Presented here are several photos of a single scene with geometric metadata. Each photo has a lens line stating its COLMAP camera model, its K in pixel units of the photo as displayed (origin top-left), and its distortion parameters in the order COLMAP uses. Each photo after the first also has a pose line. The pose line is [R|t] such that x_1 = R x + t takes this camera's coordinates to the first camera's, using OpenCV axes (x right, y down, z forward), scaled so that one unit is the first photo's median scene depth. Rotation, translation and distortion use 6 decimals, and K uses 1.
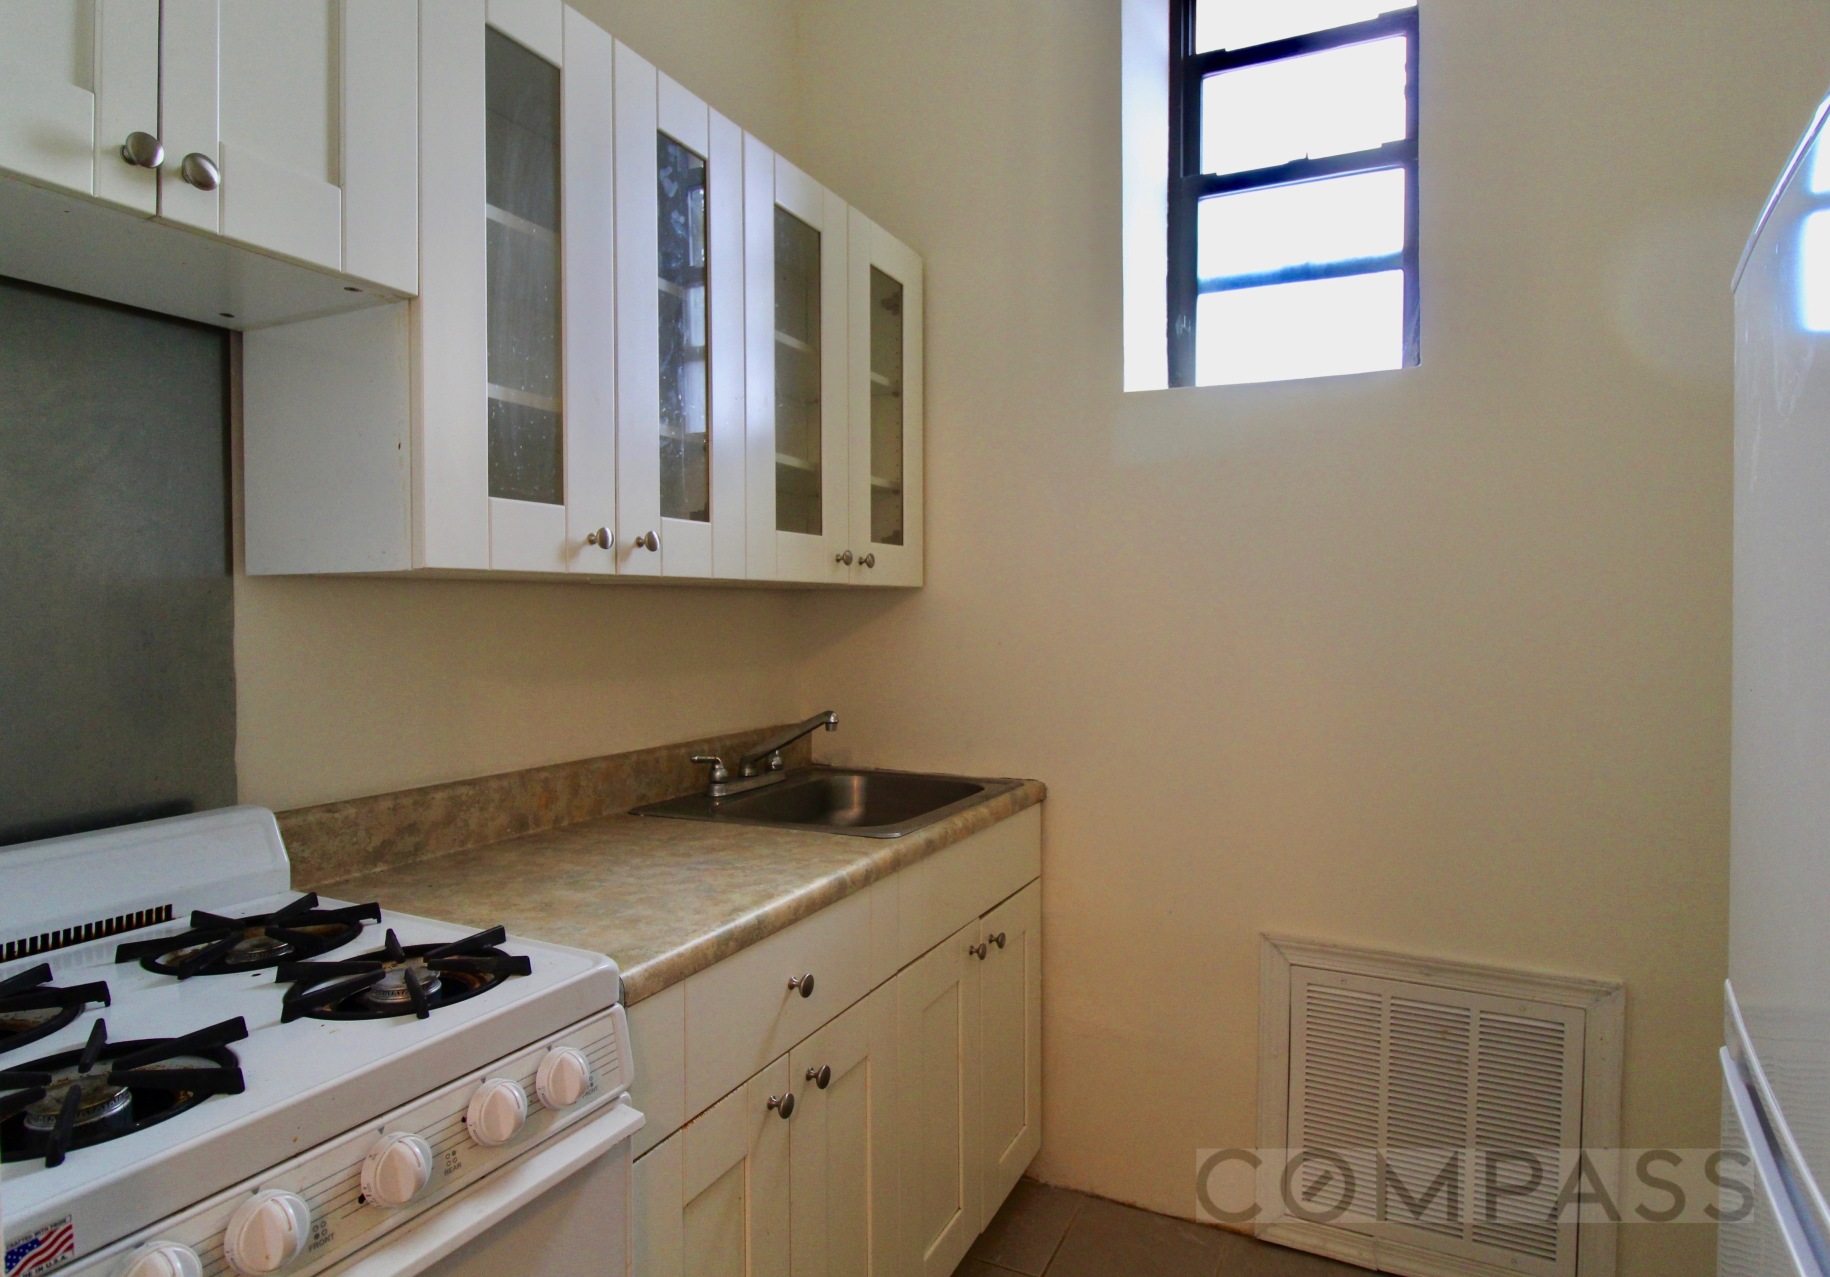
lens RADIAL K [[1033.7, 0, 917.2], [0, 1033.7, 634.2], [0, 0, 1]] dist [-0.001976, -0.000100]
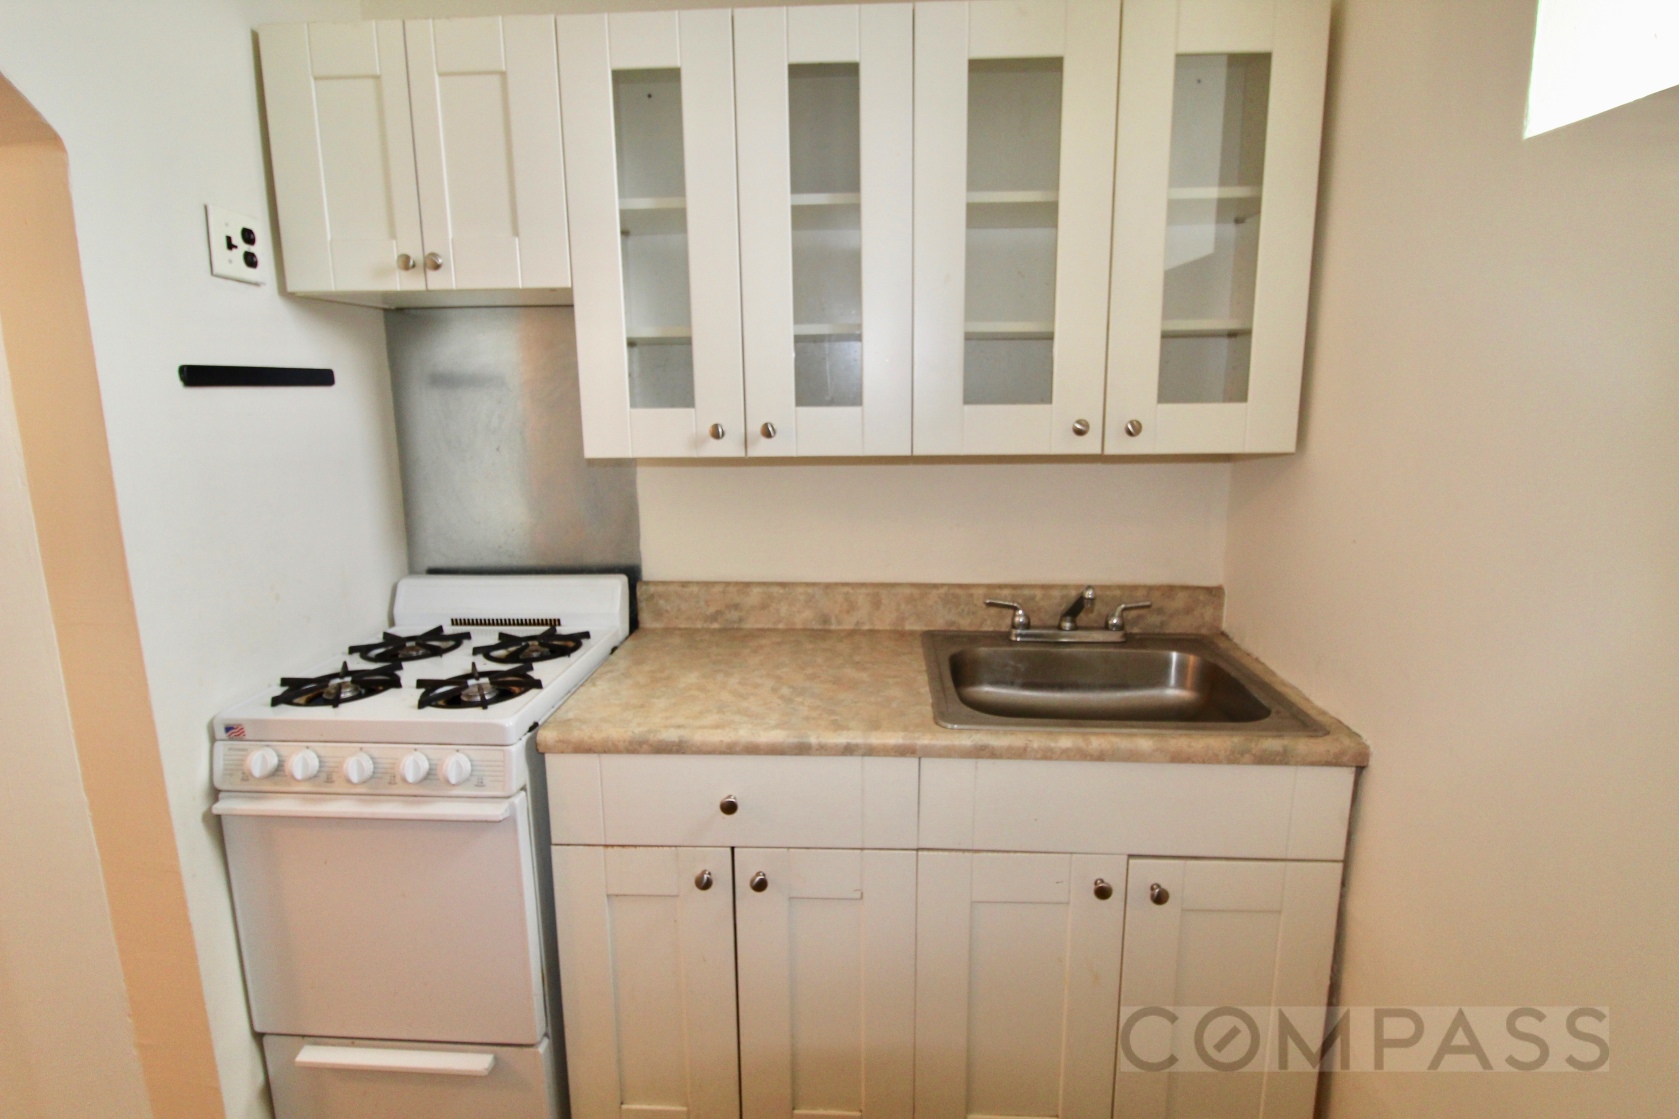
lens RADIAL K [[840.0, 0, 842.6], [0, 840.0, 552.2], [0, 0, 1]] dist [0.006087, 0.001138]
pose [[0.383975, 0.176895, -0.906240, 0.744697], [-0.011146, 0.982293, 0.187018, -0.139236], [0.923276, -0.061710, 0.379147, 0.699469]]
